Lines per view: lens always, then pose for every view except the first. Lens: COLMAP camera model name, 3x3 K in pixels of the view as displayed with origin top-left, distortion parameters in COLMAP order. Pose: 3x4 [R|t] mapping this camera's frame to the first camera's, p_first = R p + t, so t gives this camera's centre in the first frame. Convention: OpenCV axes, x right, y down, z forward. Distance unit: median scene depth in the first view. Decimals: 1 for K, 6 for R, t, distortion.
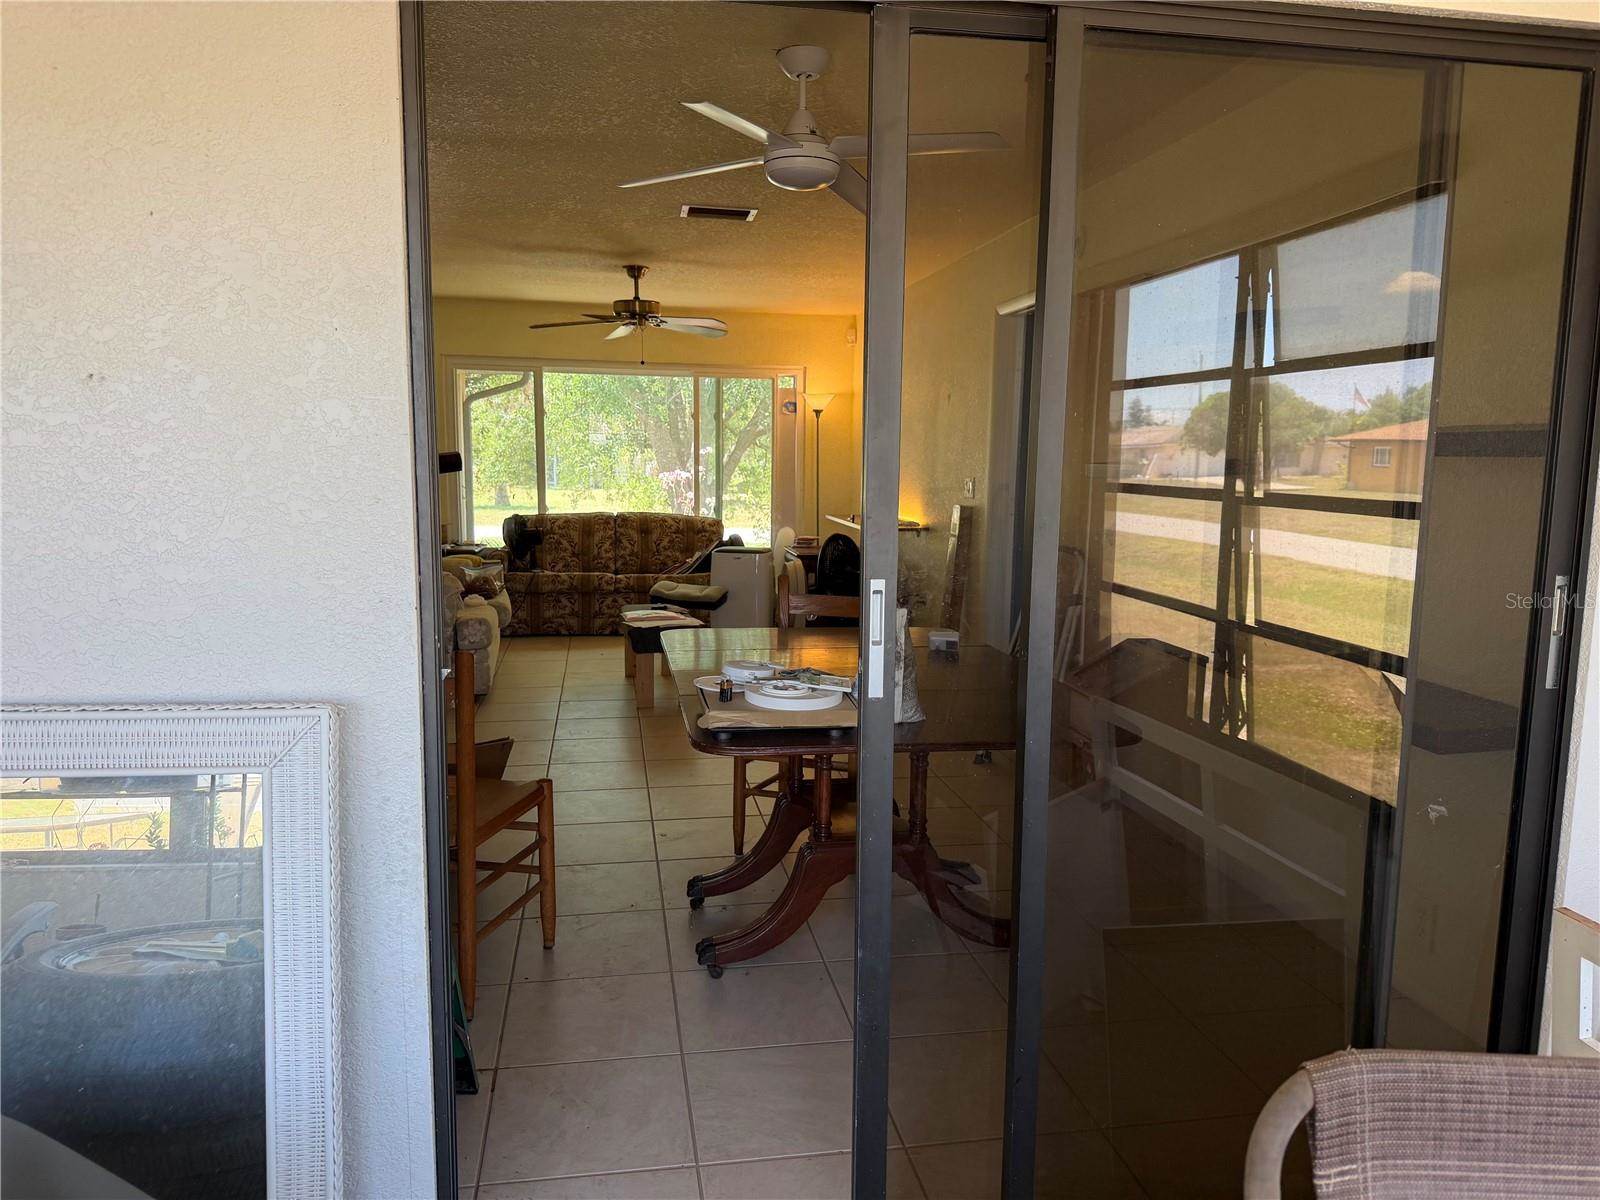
lens RADIAL K [[1112.8, 0, 820.0], [0, 1112.8, 602.3], [0, 0, 1]] dist [0.001404, 0.427586]
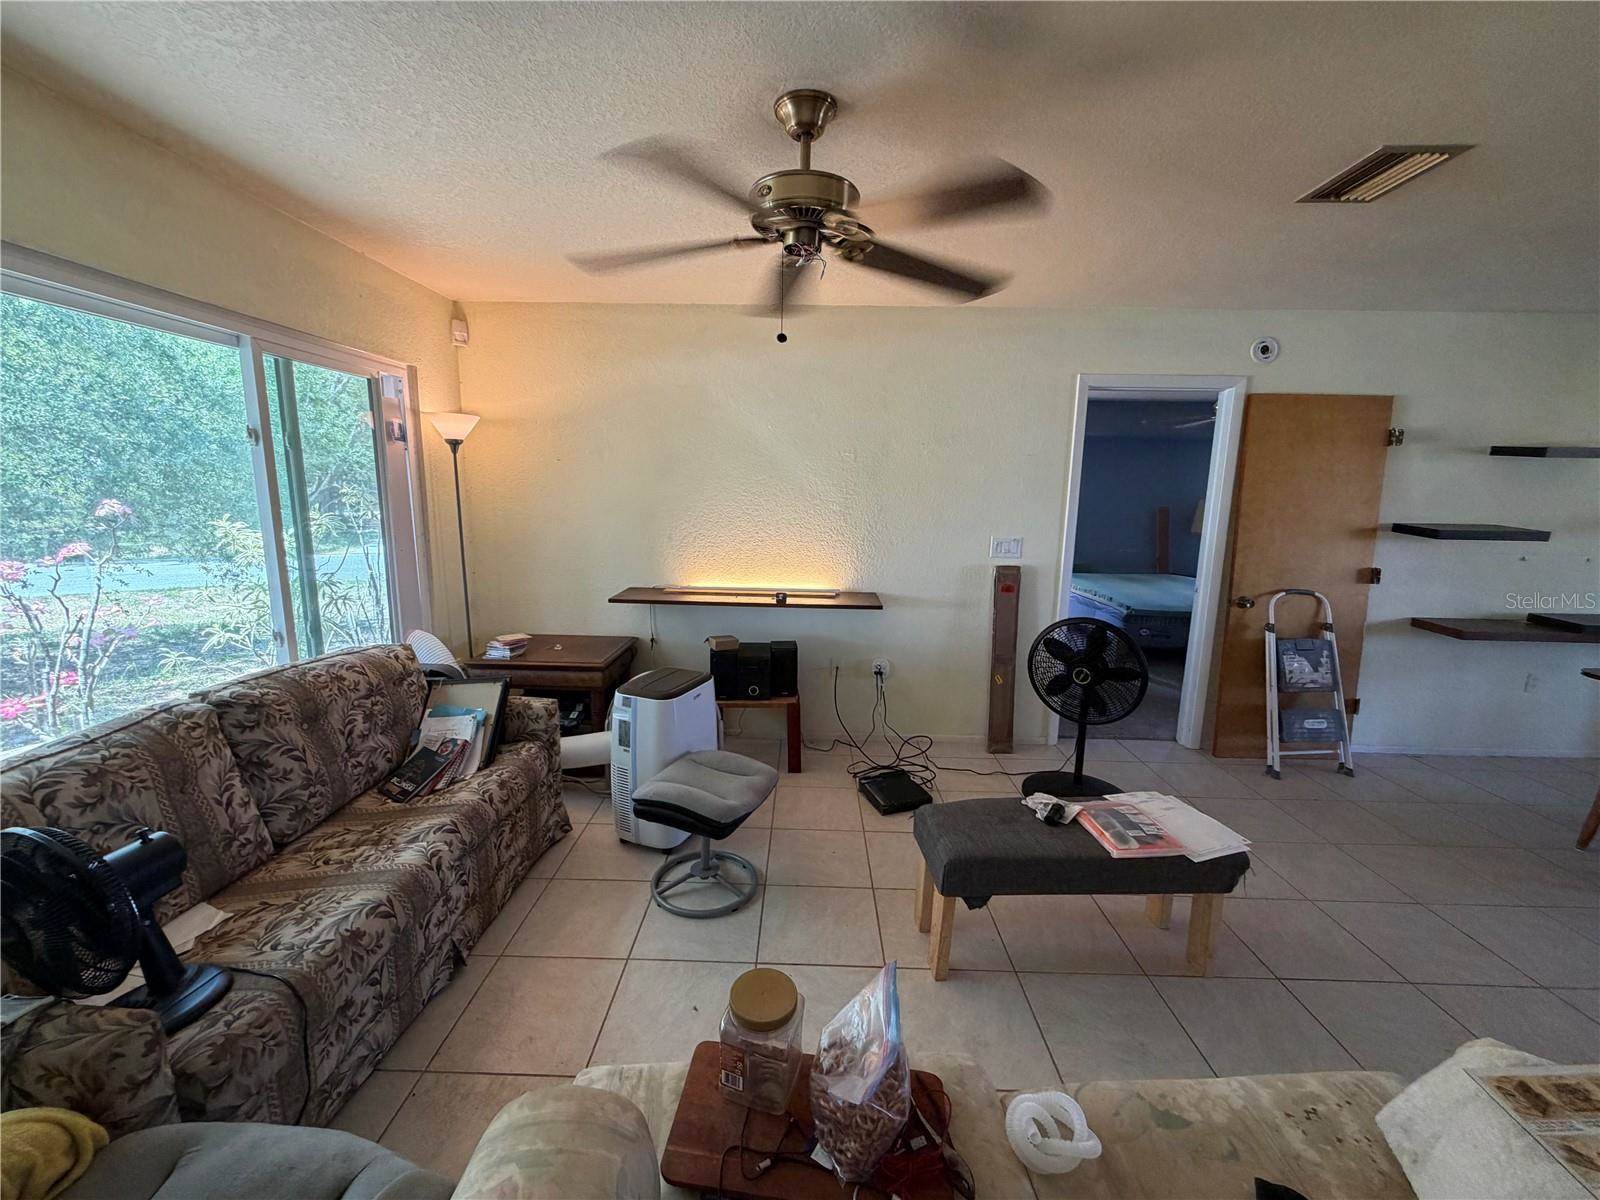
lens RADIAL K [[639.3, 0, 797.2], [0, 639.3, 597.9], [0, 0, 1]] dist [0.001514, 0.000045]
pose [[0.209990, -0.175202, 0.961878, -0.350276], [0.115284, 0.981387, 0.153587, -0.126112], [-0.970883, 0.078637, 0.226279, 0.786275]]
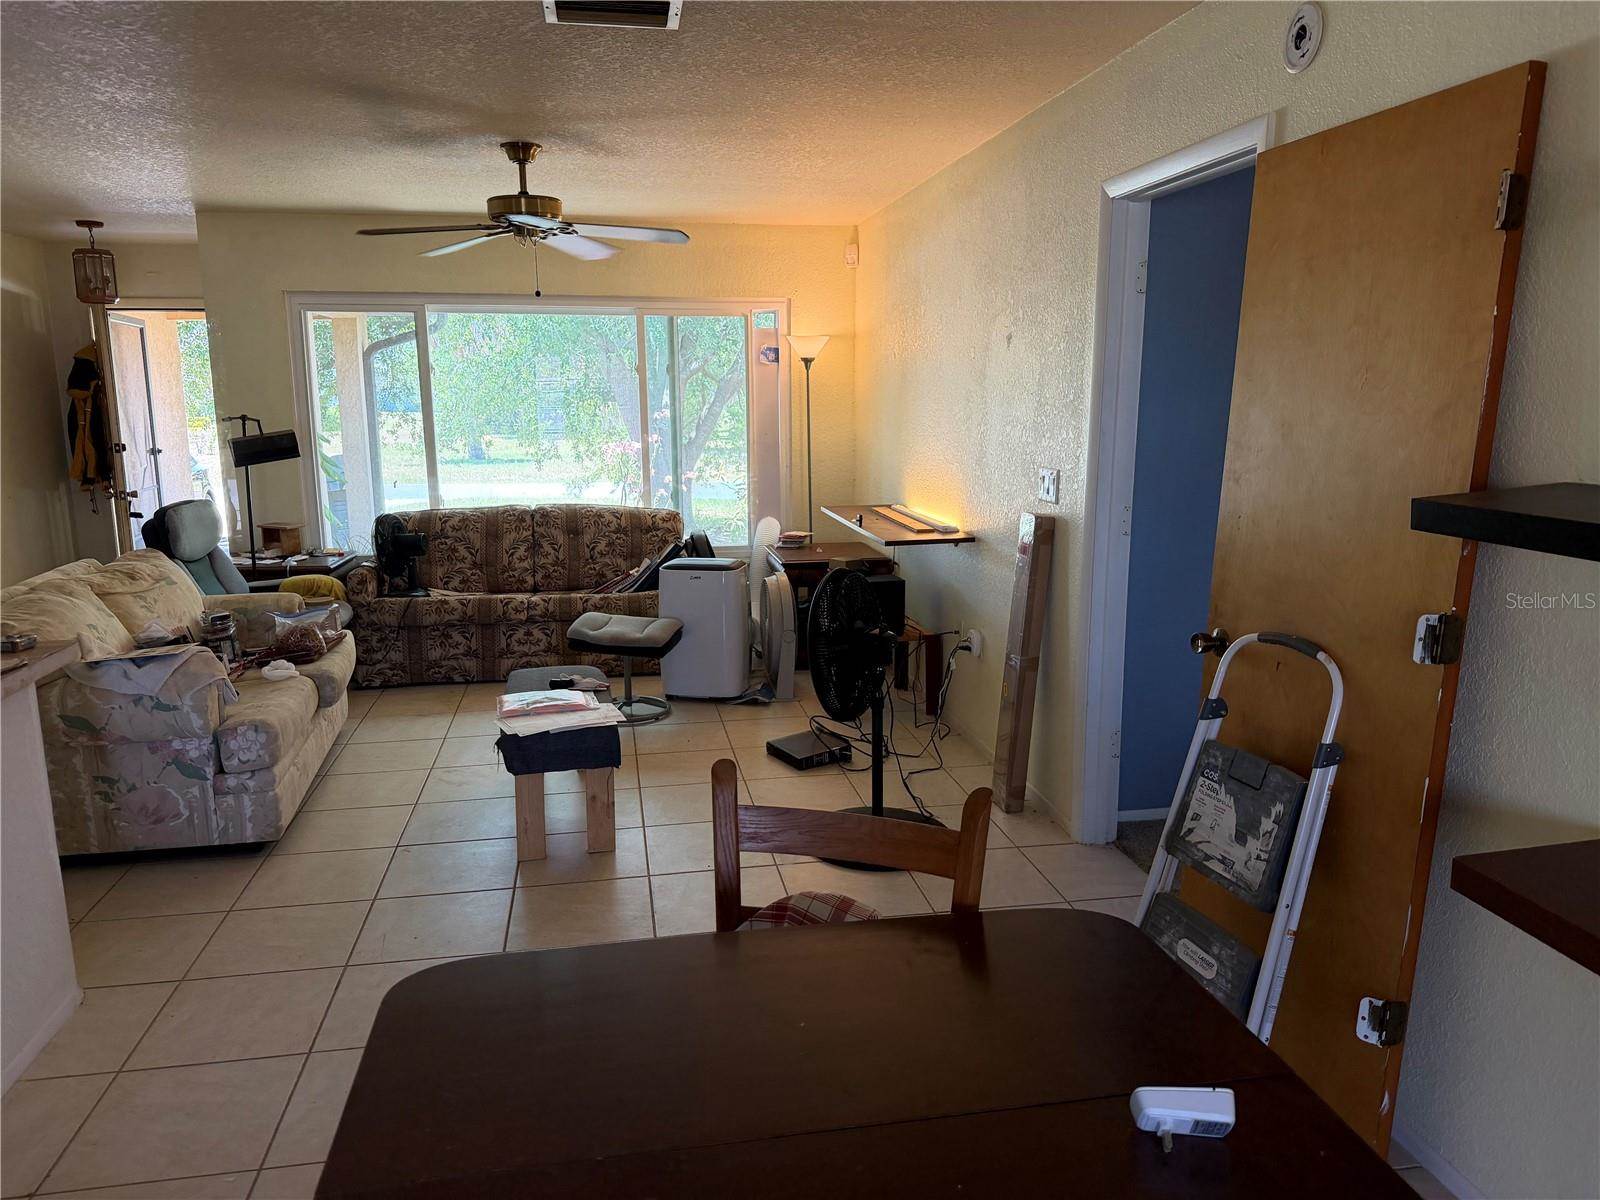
lens RADIAL K [[1108.2, 0, 800.0], [0, 1108.2, 600.0], [0, 0, 1]] dist [0.128562, -0.192278]
pose [[0.999745, -0.016002, -0.015951, 0.002304], [0.016813, 0.998502, 0.052059, -0.055528], [0.015094, -0.052314, 0.998517, 0.276112]]
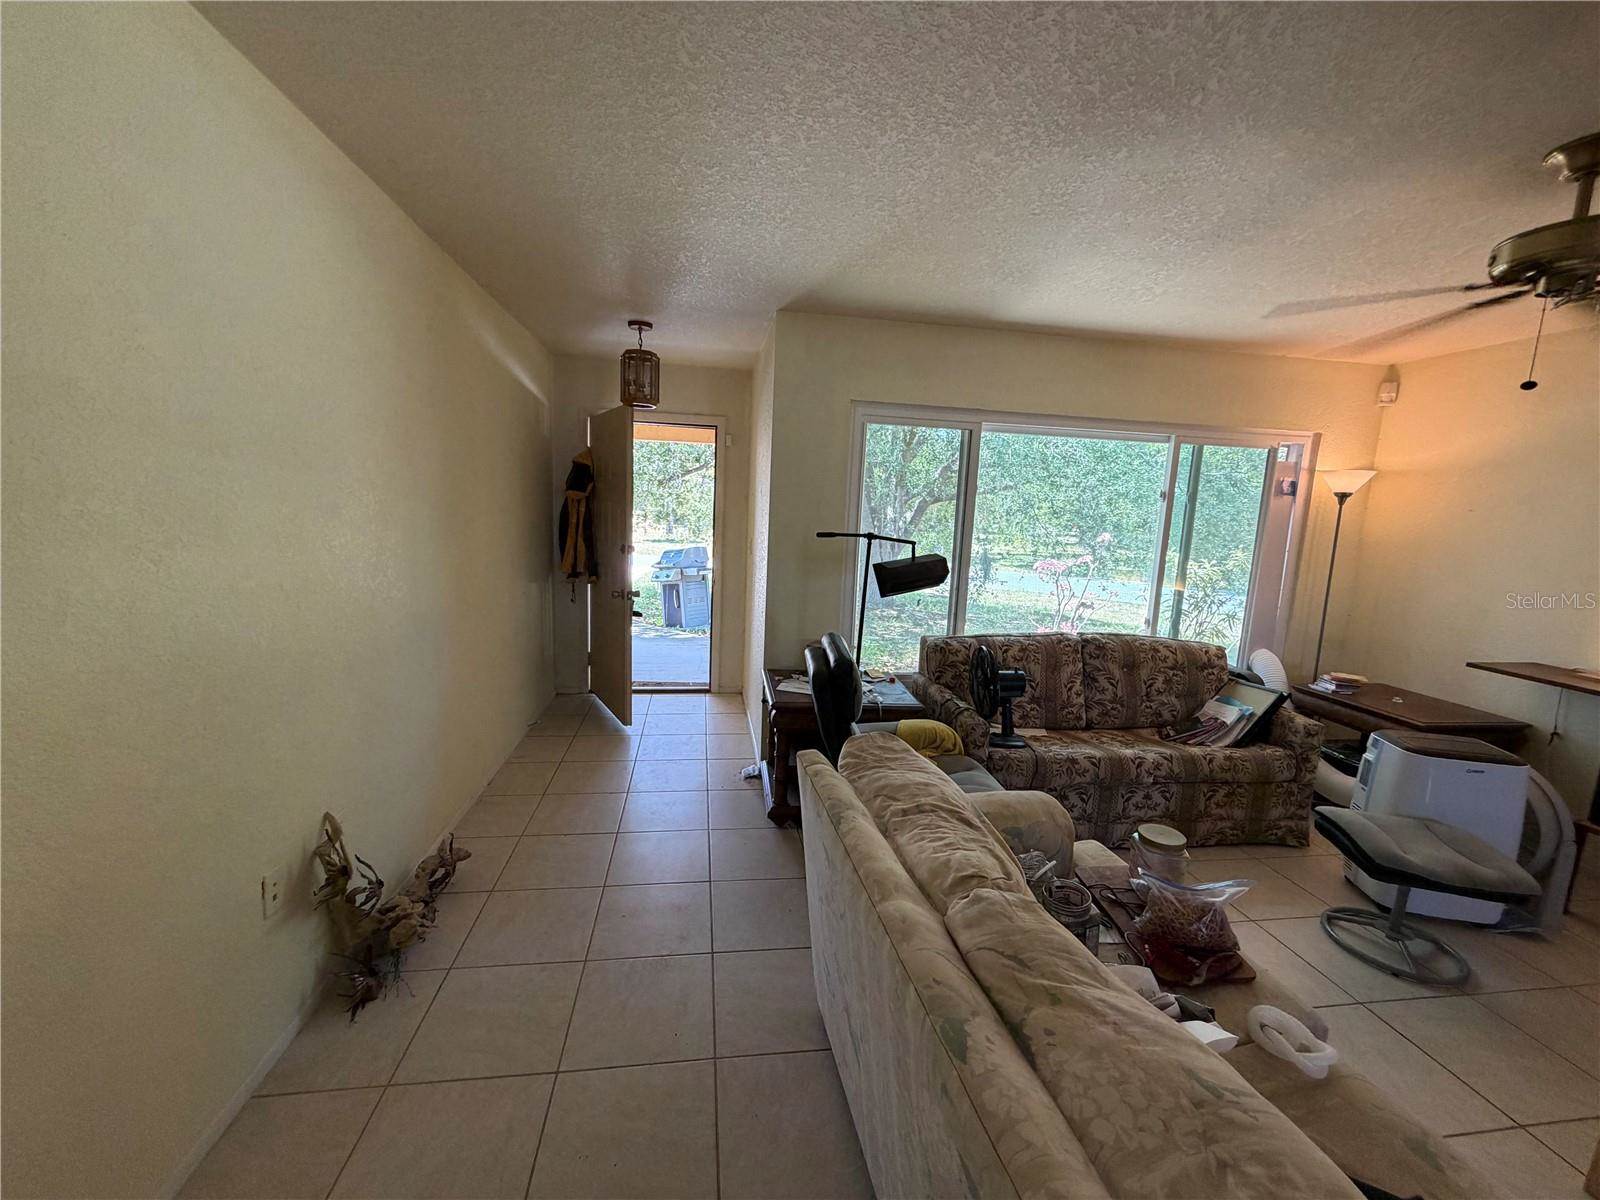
lens RADIAL K [[639.3, 0, 797.2], [0, 639.3, 597.9], [0, 0, 1]] dist [0.001514, 0.000045]
pose [[0.998616, 0.036224, -0.038118, -0.356084], [-0.035788, 0.999286, 0.012085, -0.105110], [0.038529, -0.010704, 0.999200, 0.617224]]
